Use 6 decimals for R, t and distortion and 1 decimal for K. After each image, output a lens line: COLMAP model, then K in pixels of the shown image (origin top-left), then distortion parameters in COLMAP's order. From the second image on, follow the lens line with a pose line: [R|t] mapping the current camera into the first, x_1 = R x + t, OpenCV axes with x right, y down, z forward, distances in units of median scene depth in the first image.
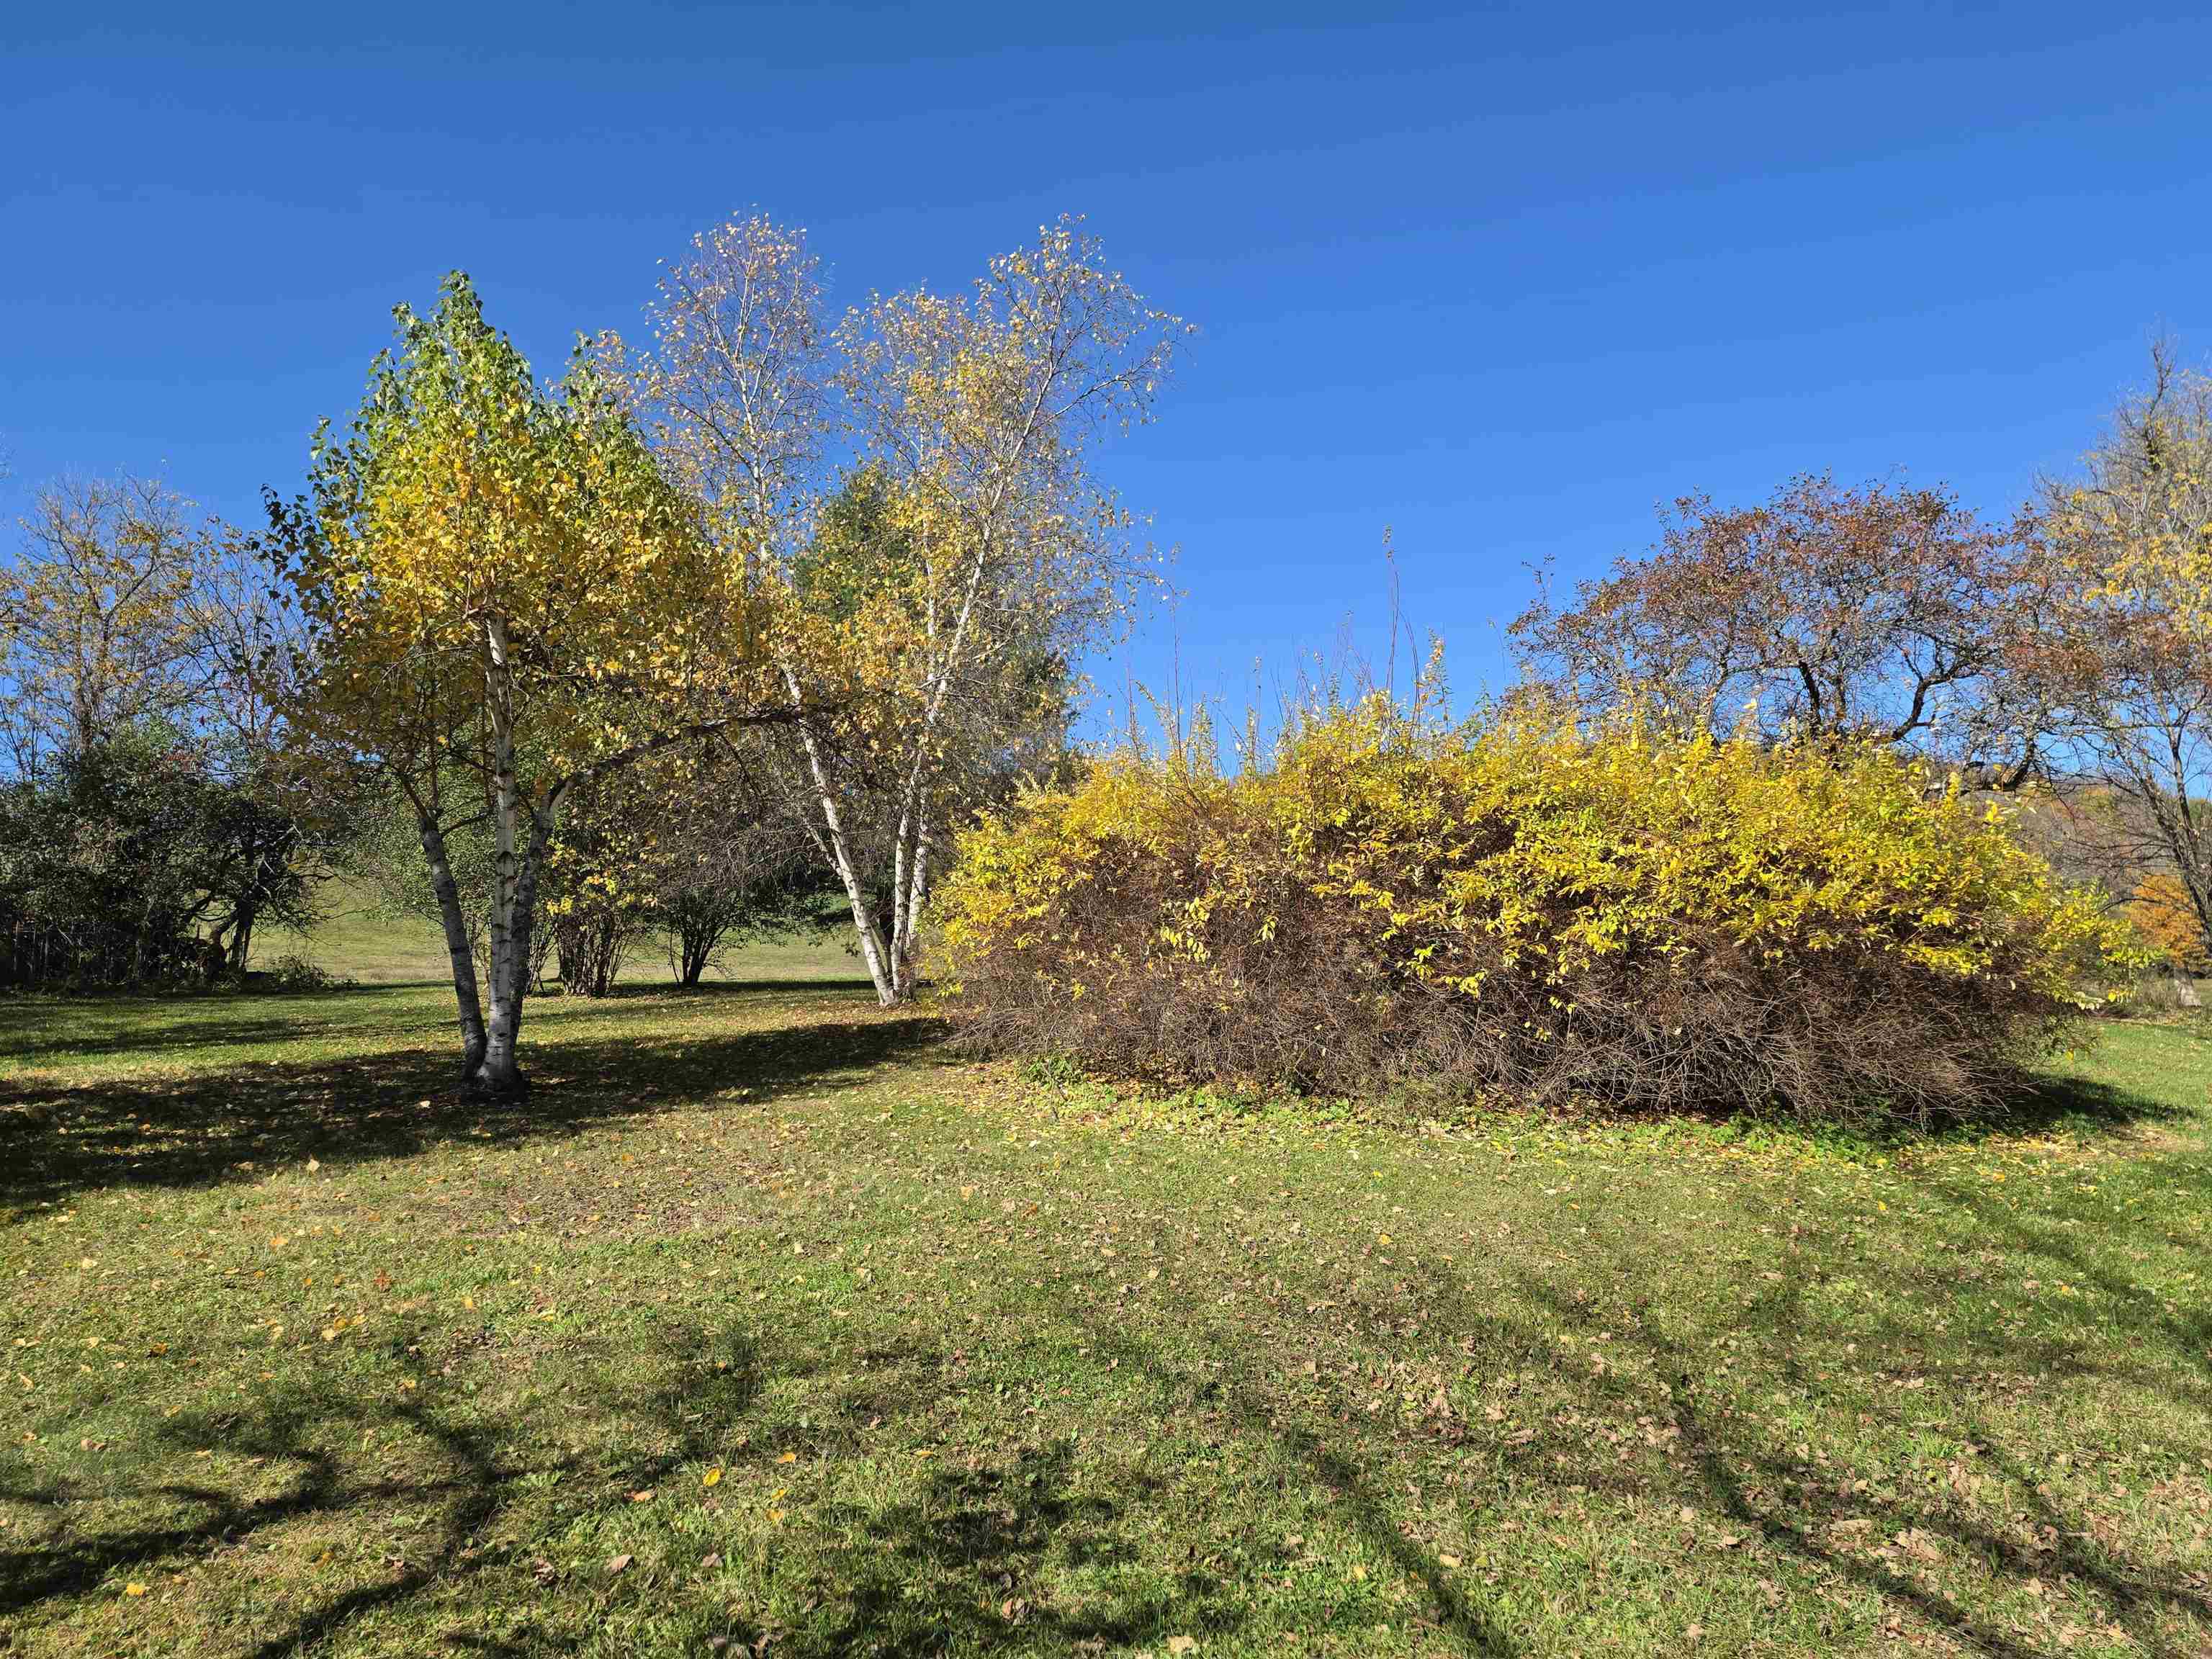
lens RADIAL K [[1485.4, 0, 1084.0], [0, 1485.4, 825.5], [0, 0, 1]] dist [0.090926, -0.060074]
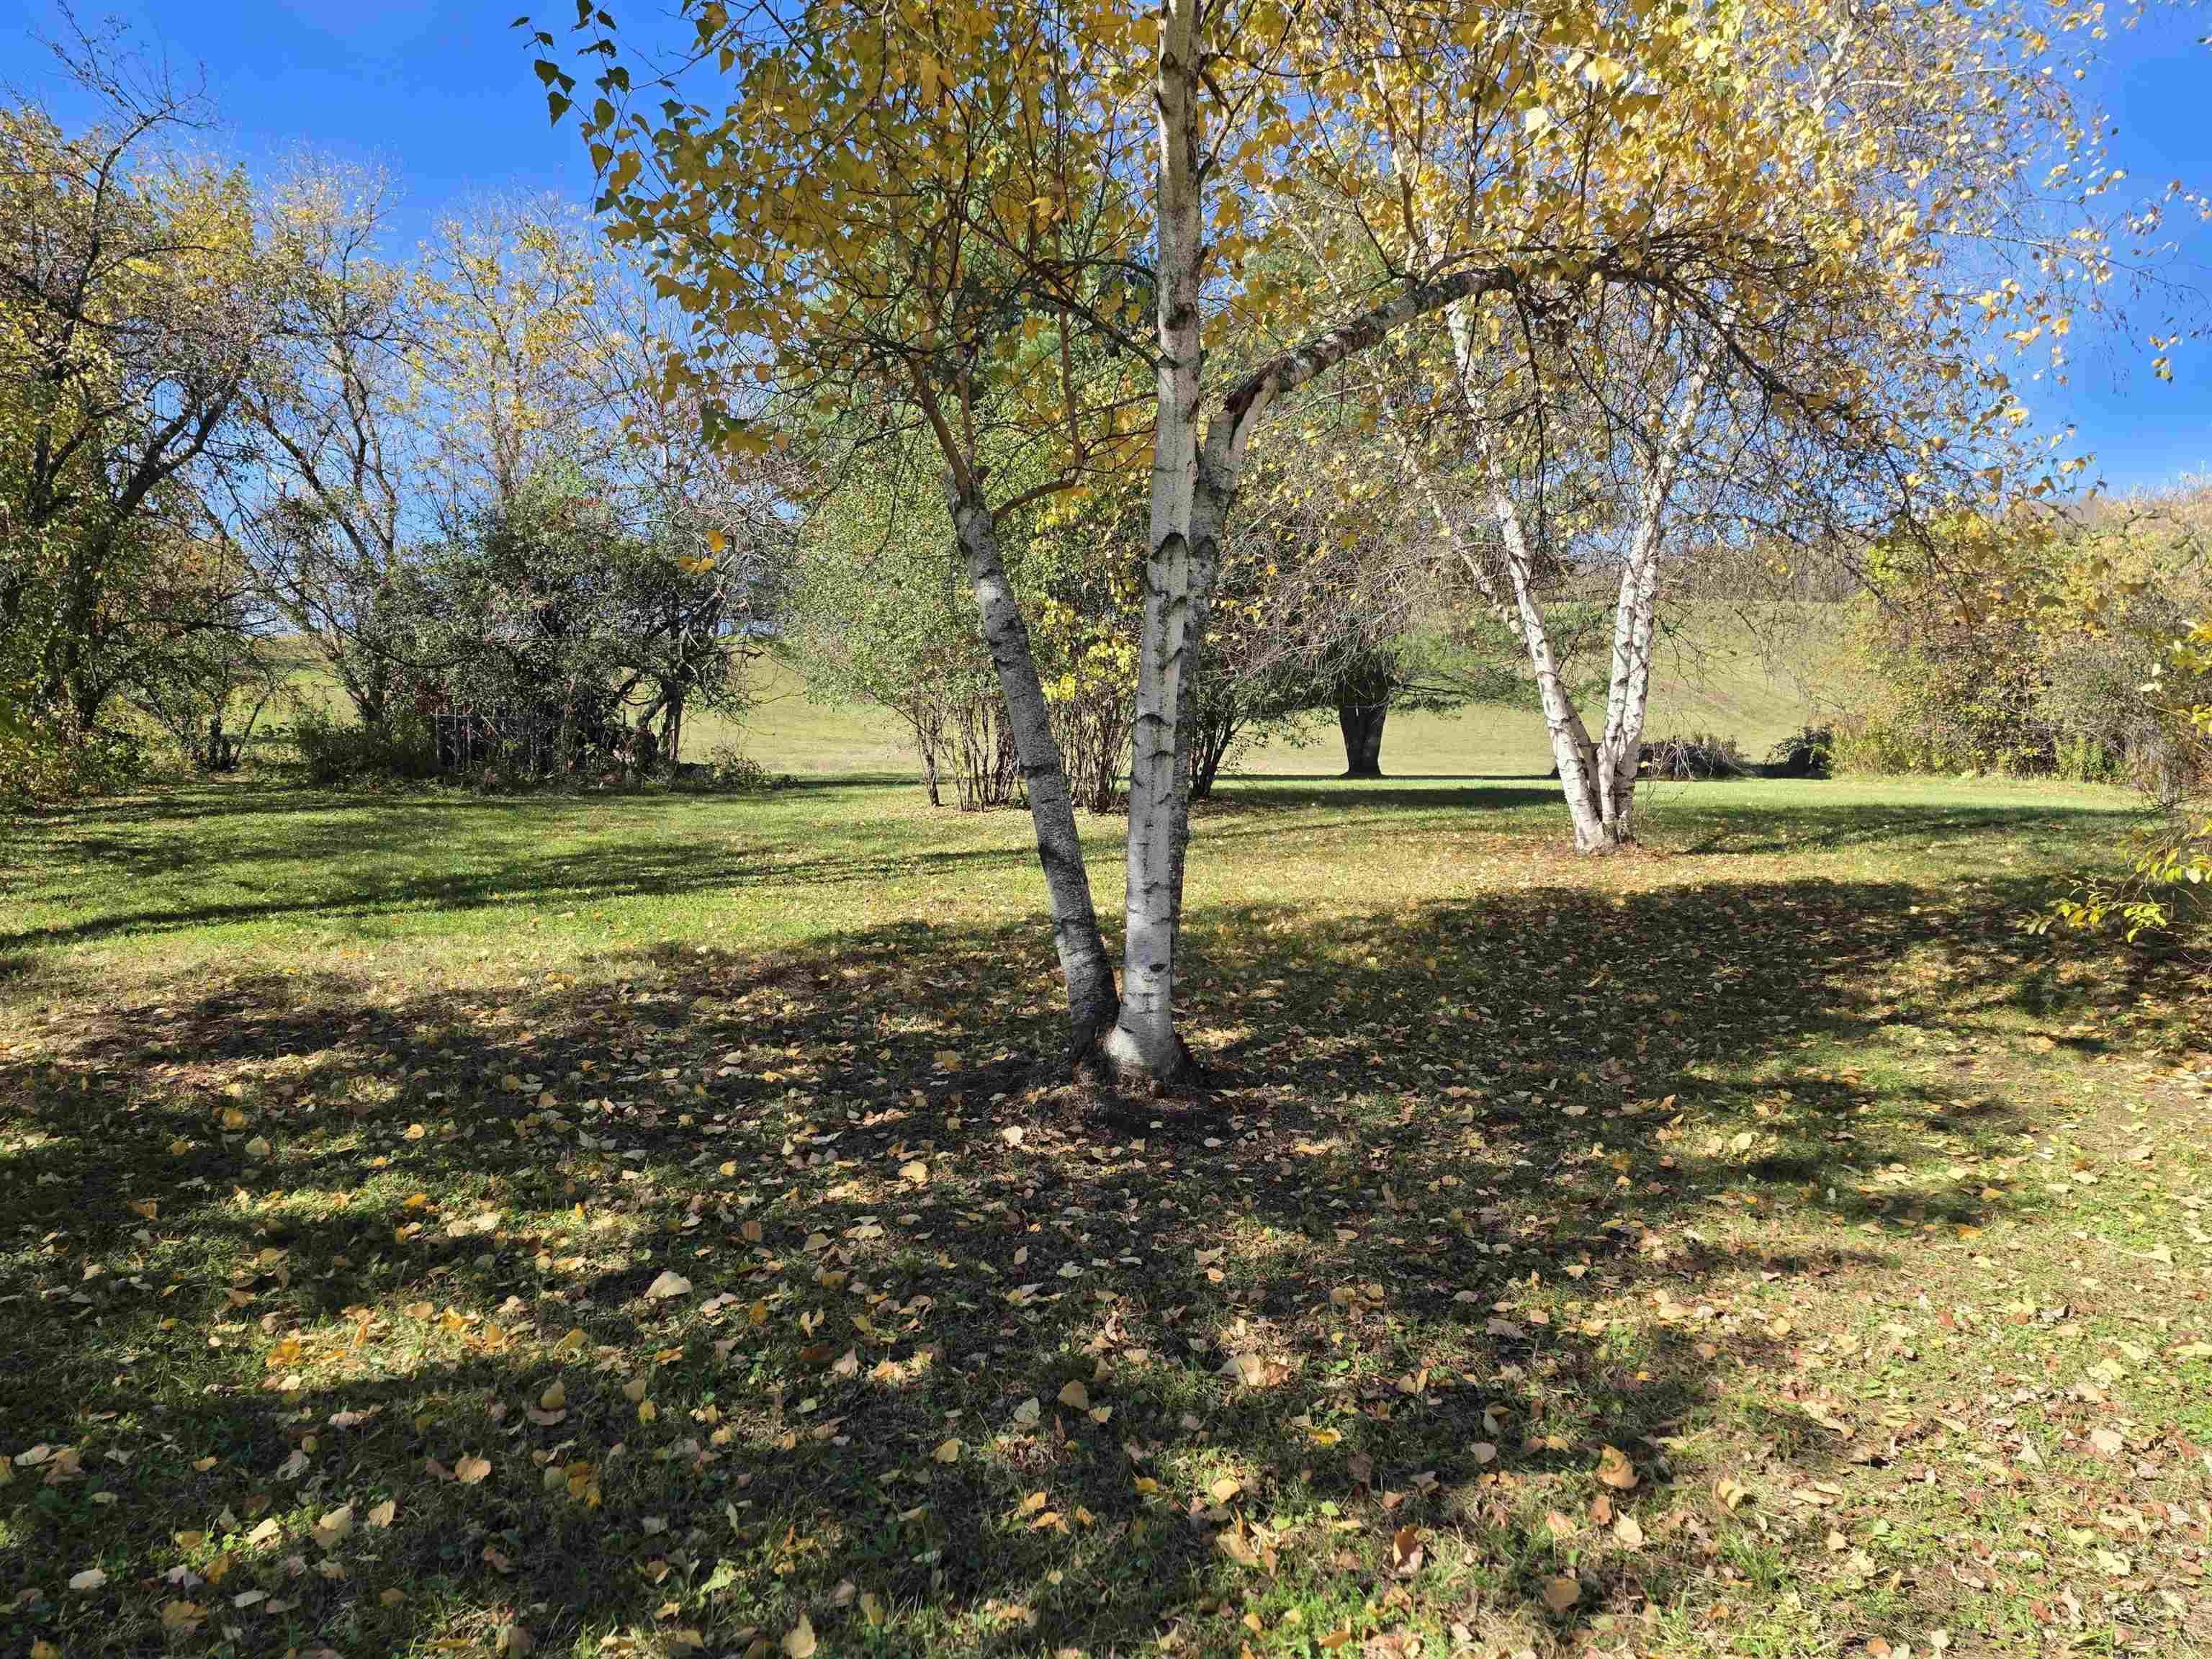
lens RADIAL K [[1485.4, 0, 1095.2], [0, 1485.4, 825.4], [0, 0, 1]] dist [0.090926, -0.060074]
pose [[0.971665, 0.020530, -0.235469, -0.131135], [0.012876, 0.990144, 0.139463, 0.016513], [0.236011, -0.138543, 0.961824, 0.254243]]
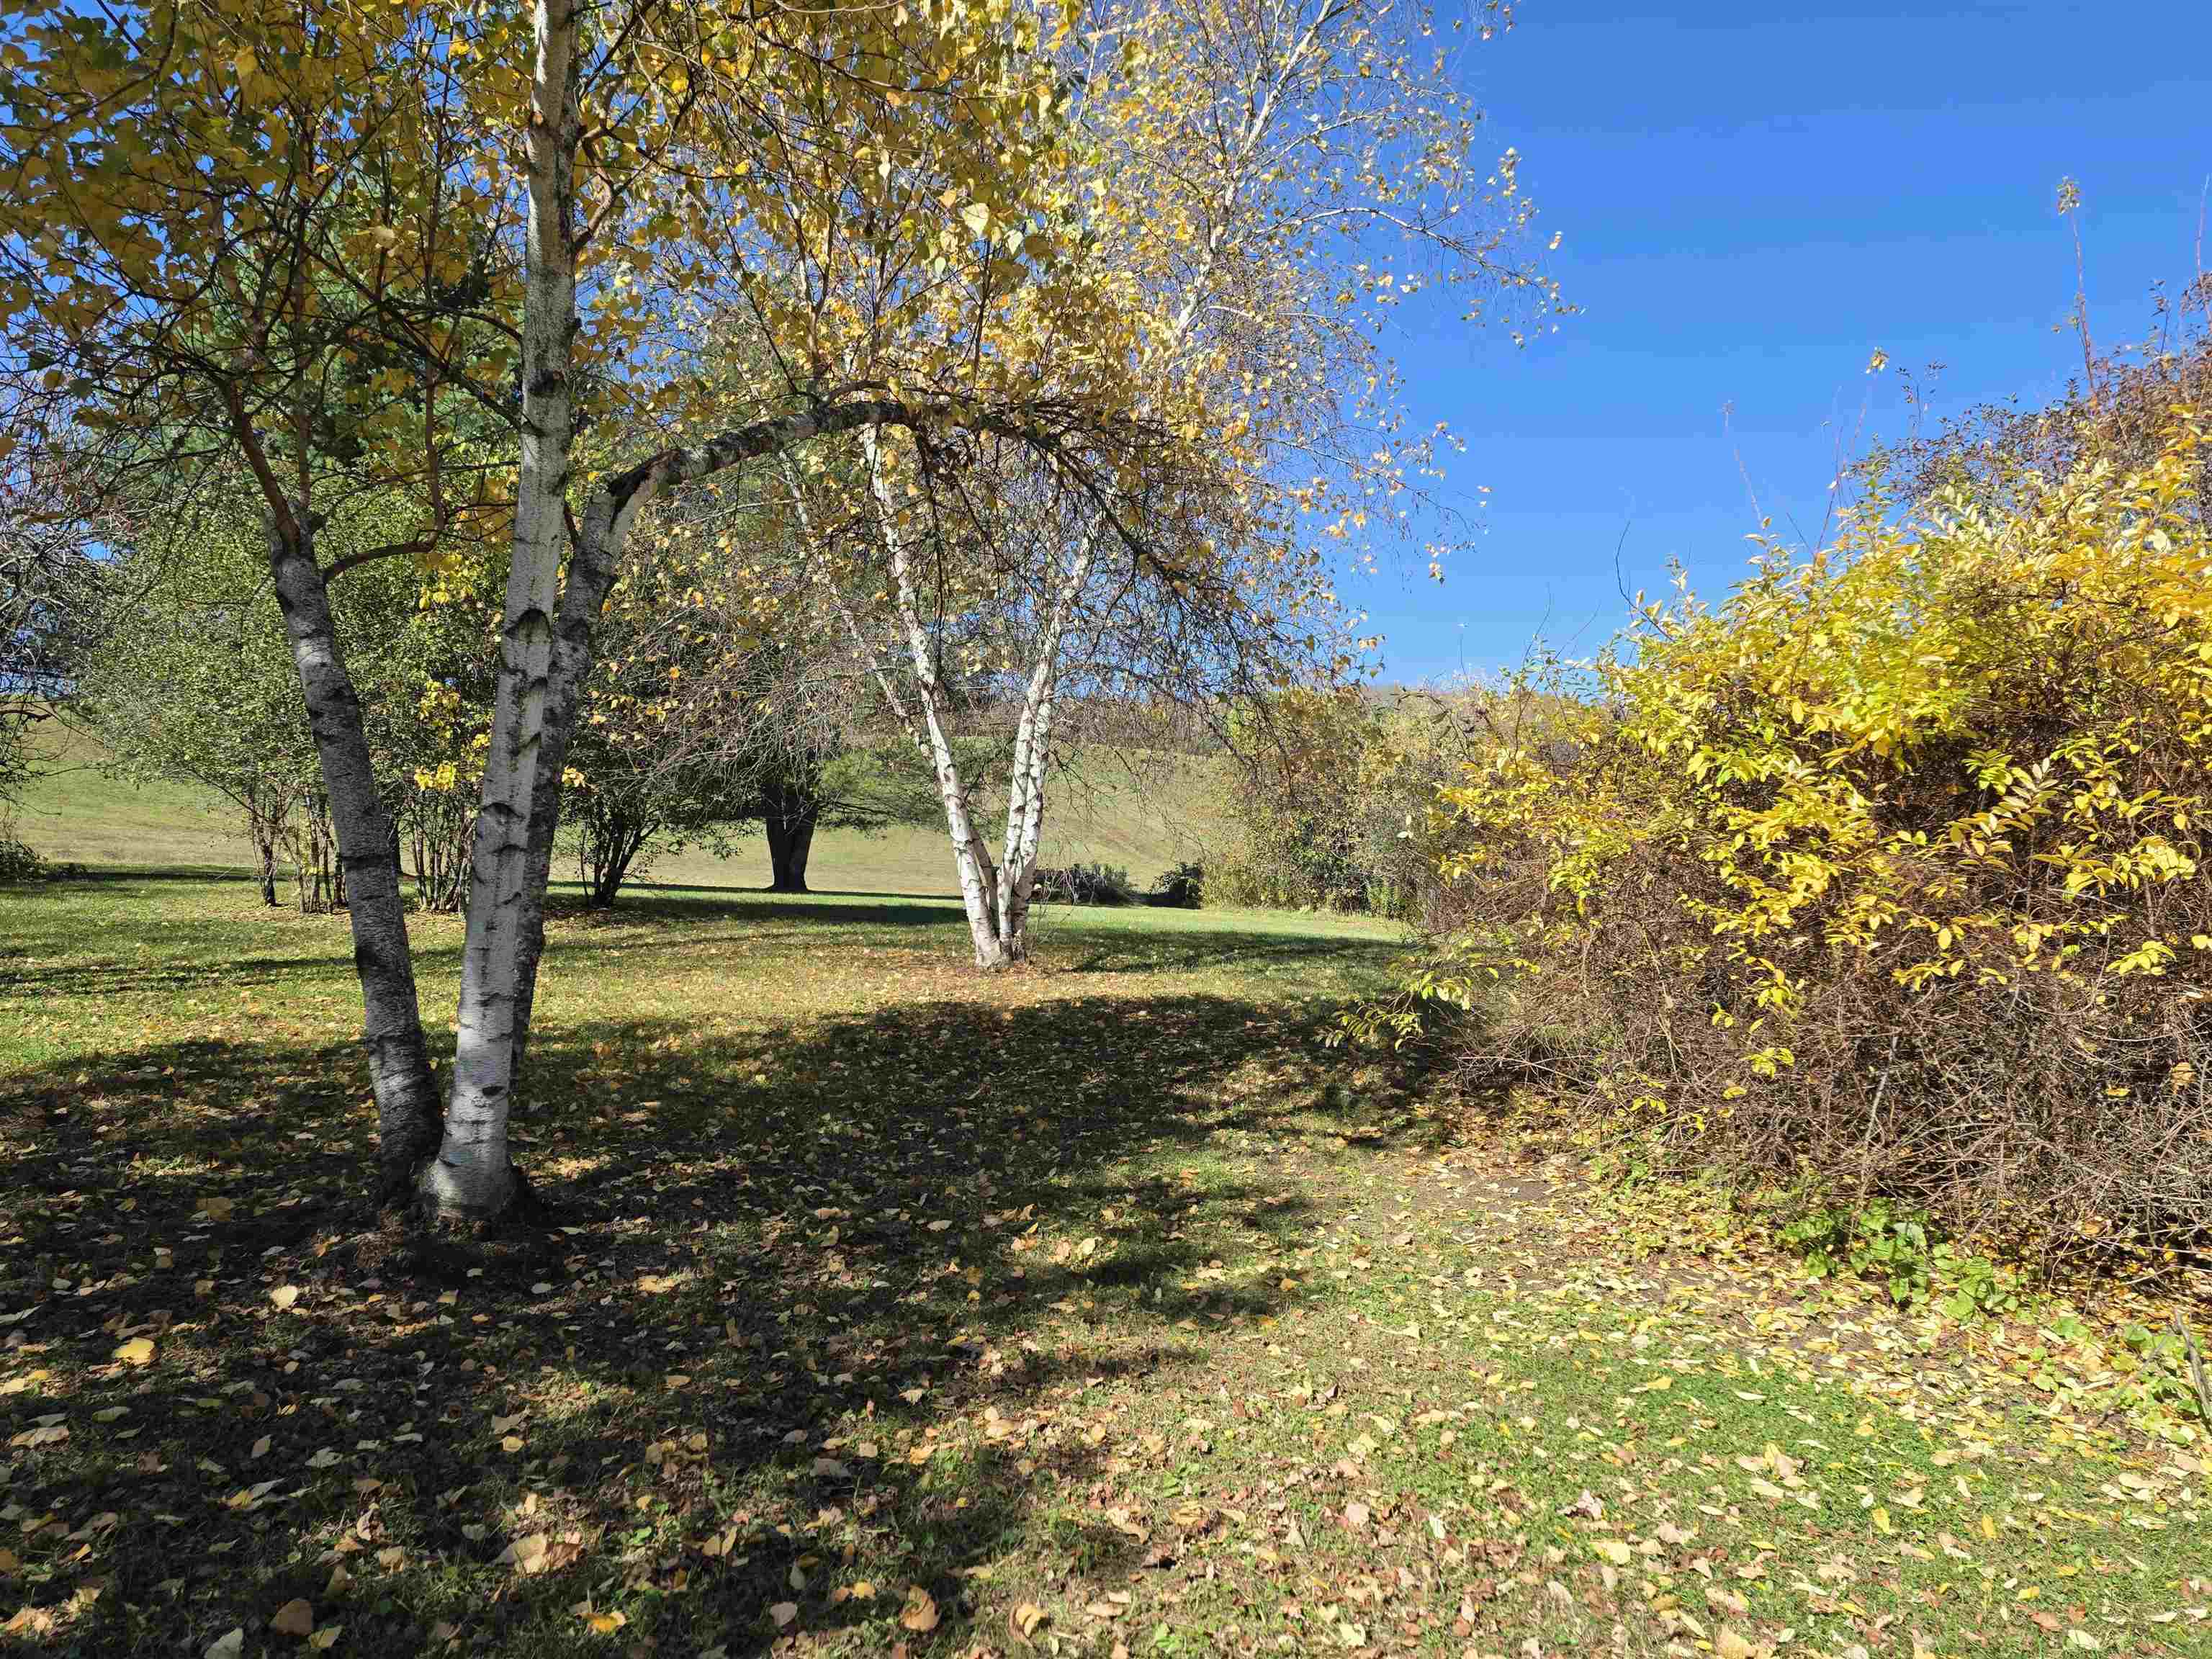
lens RADIAL K [[1485.4, 0, 1089.8], [0, 1485.4, 813.4], [0, 0, 1]] dist [0.090926, -0.060074]
pose [[0.989316, 0.057529, 0.133953, -0.125337], [-0.064013, 0.996952, 0.044602, 0.017847], [-0.130979, -0.052701, 0.989983, 0.259334]]
